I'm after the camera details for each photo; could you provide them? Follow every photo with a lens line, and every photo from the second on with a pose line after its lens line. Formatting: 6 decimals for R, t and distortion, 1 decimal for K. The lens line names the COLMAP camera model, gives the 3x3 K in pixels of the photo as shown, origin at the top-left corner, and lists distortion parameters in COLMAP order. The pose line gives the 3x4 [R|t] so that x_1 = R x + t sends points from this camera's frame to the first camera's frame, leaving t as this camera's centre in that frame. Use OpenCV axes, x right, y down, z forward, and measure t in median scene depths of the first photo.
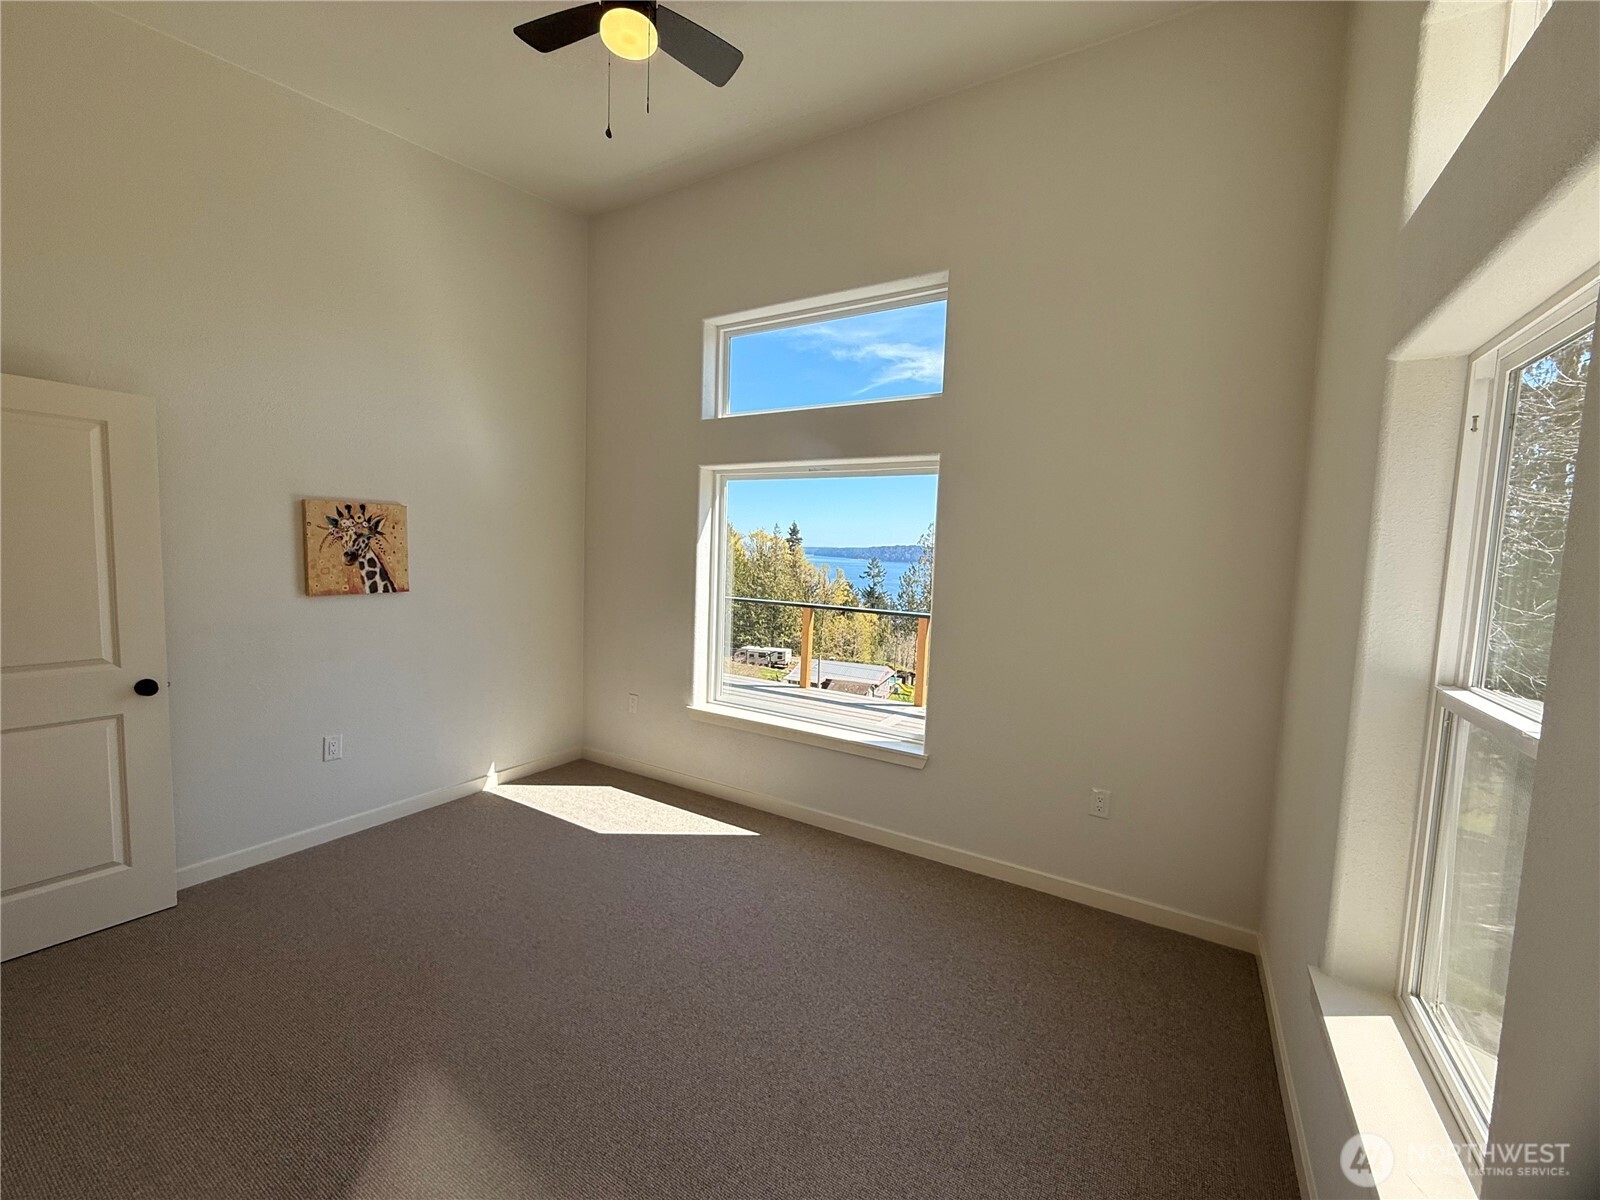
lens RADIAL K [[640.0, 0, 801.1], [0, 640.0, 594.3], [0, 0, 1]] dist [0.001314, 0.000000]
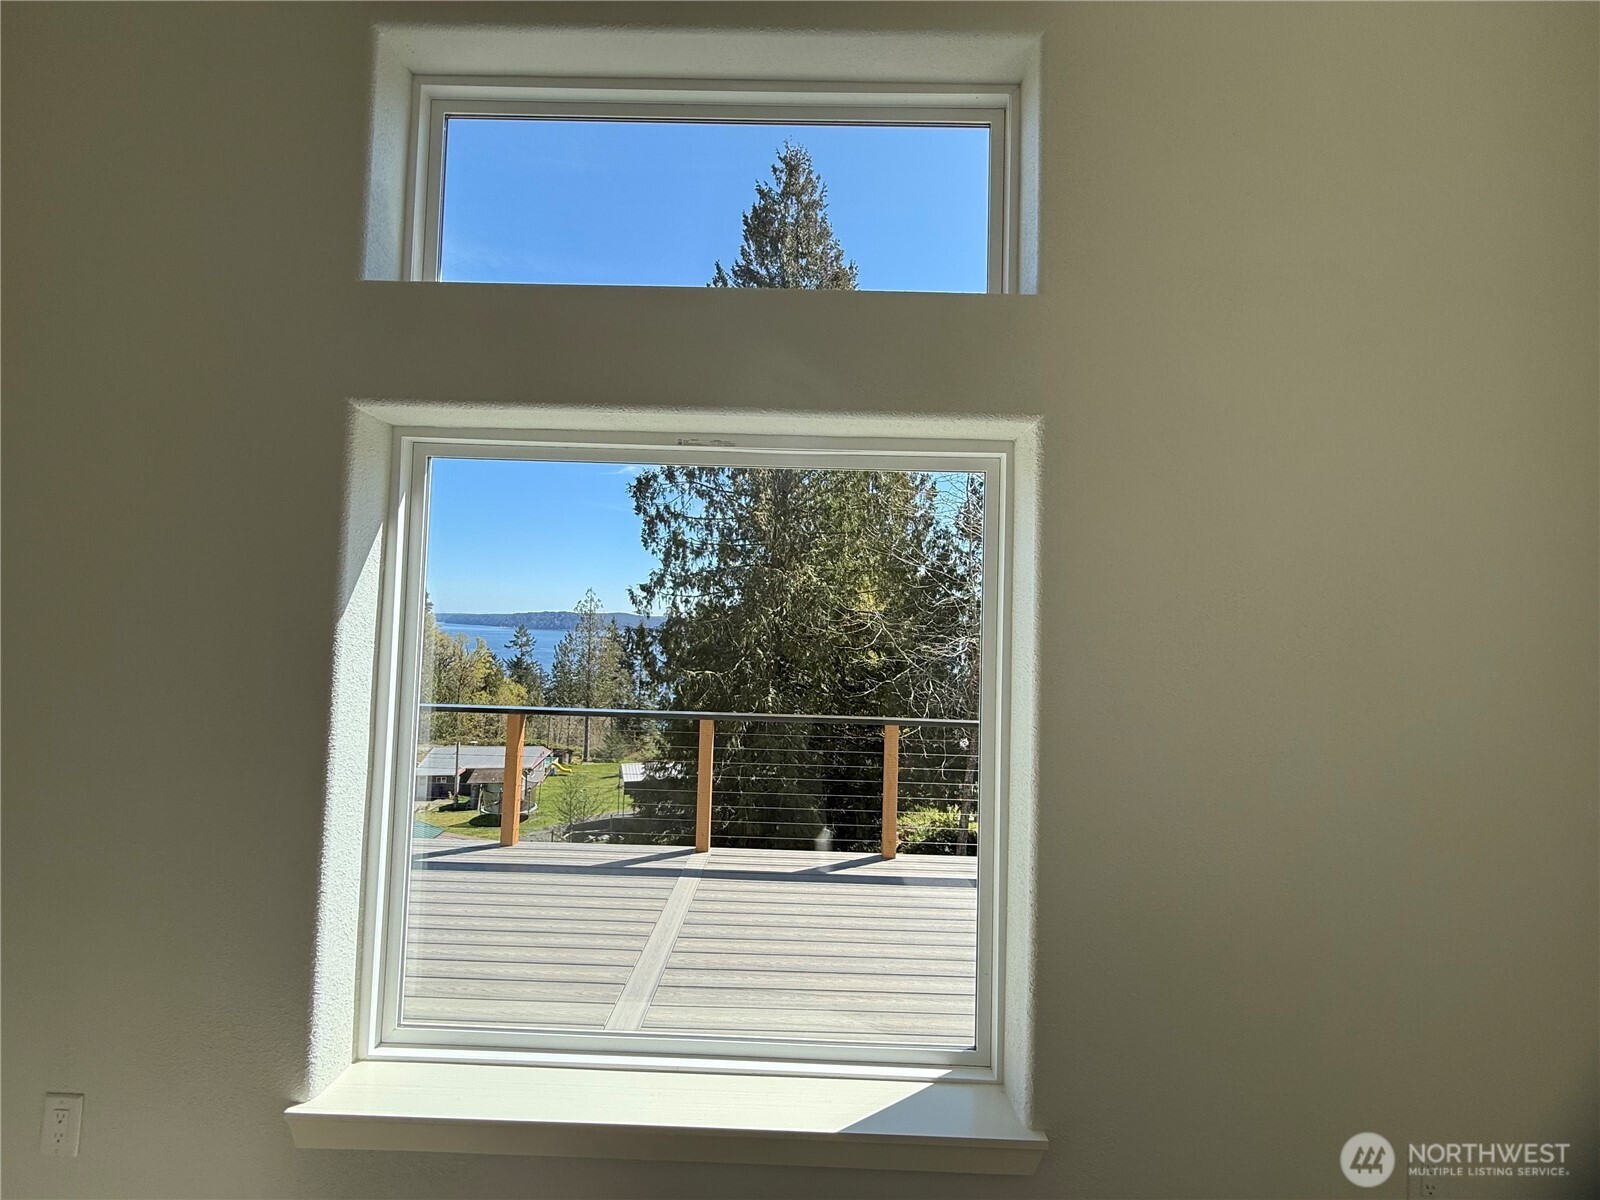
lens RADIAL K [[640.0, 0, 789.7], [0, 640.0, 596.9], [0, 0, 1]] dist [0.001314, 0.000000]
pose [[0.871106, 0.011027, 0.490972, -0.116592], [0.037694, 0.995297, -0.089233, -0.049336], [-0.489647, 0.096238, 0.866594, 0.562444]]
